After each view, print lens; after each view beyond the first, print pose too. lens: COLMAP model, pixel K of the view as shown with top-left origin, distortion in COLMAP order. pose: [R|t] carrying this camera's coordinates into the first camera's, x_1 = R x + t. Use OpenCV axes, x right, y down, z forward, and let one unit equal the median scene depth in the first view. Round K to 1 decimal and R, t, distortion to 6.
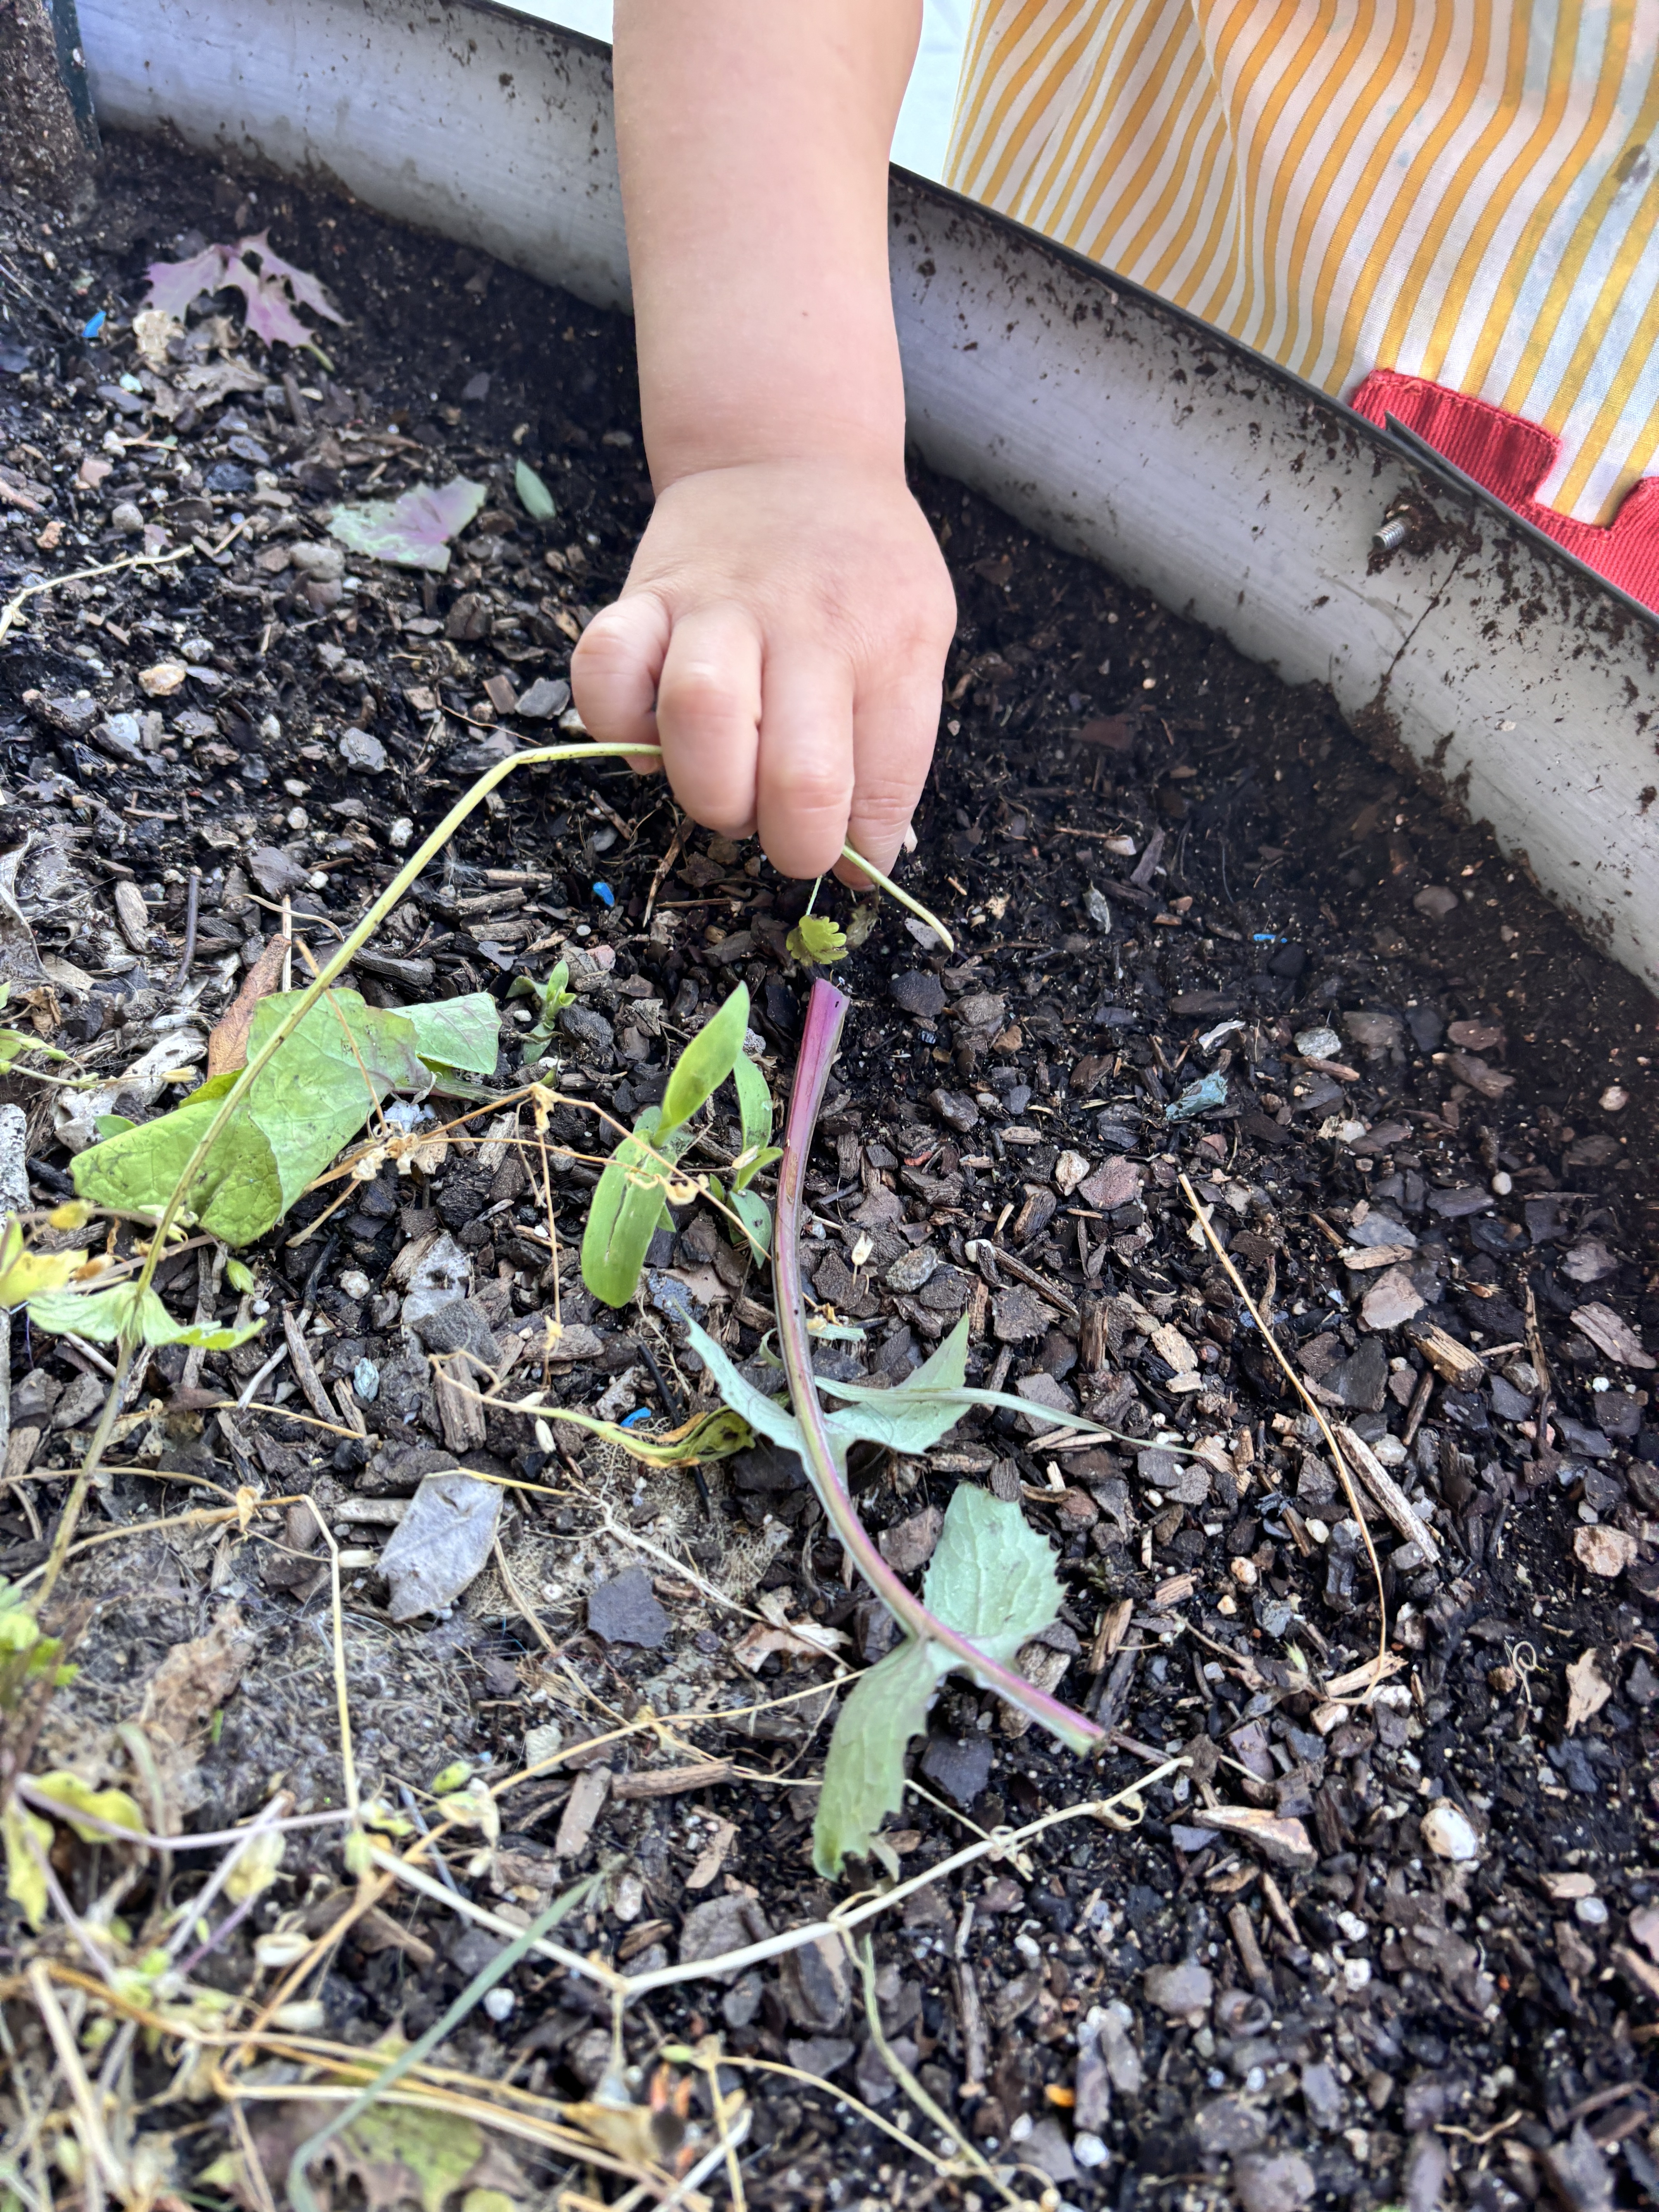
lens RADIAL K [[1720.4, 0, 835.3], [0, 1720.4, 1110.3], [0, 0, 1]] dist [0.017169, -0.005306]
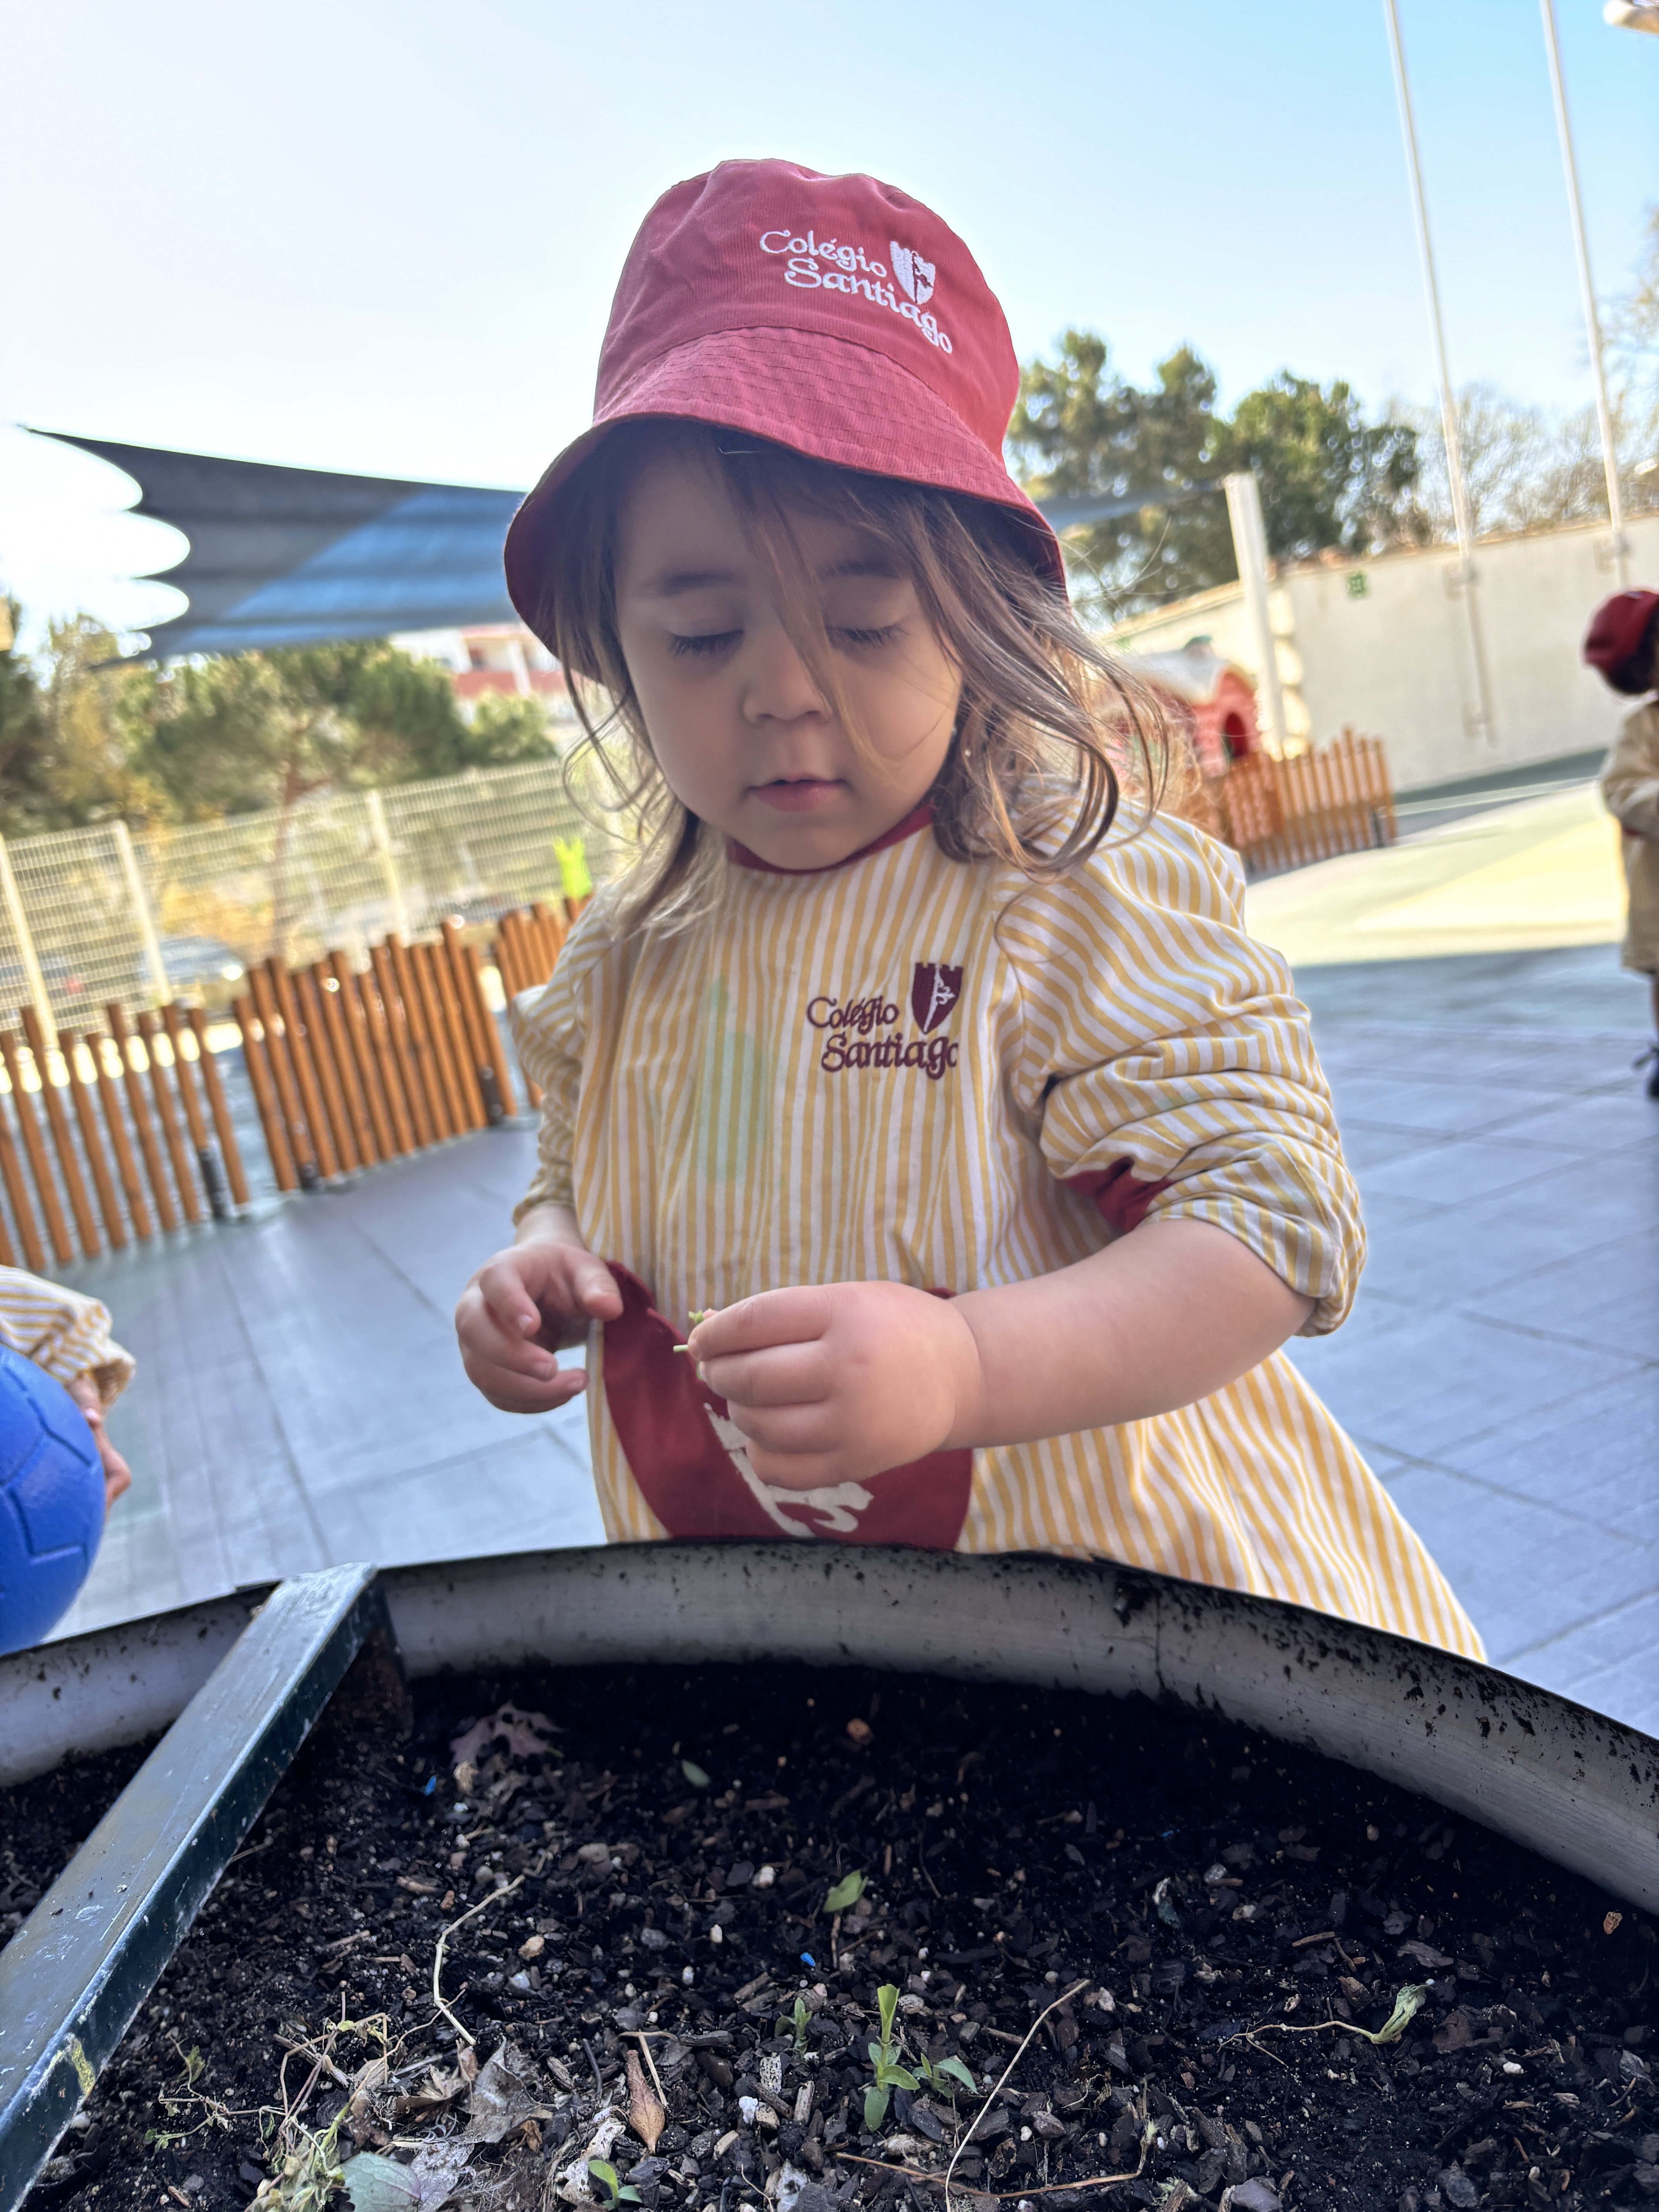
lens RADIAL K [[1609.9, 0, 889.5], [0, 1609.9, 1104.4], [0, 0, 1]] dist [0.006691, 0.002079]
pose [[0.929969, -0.335140, 0.151124, -0.014373], [0.349267, 0.677086, -0.647740, 0.359040], [0.114760, 0.655160, 0.746723, -0.743207]]
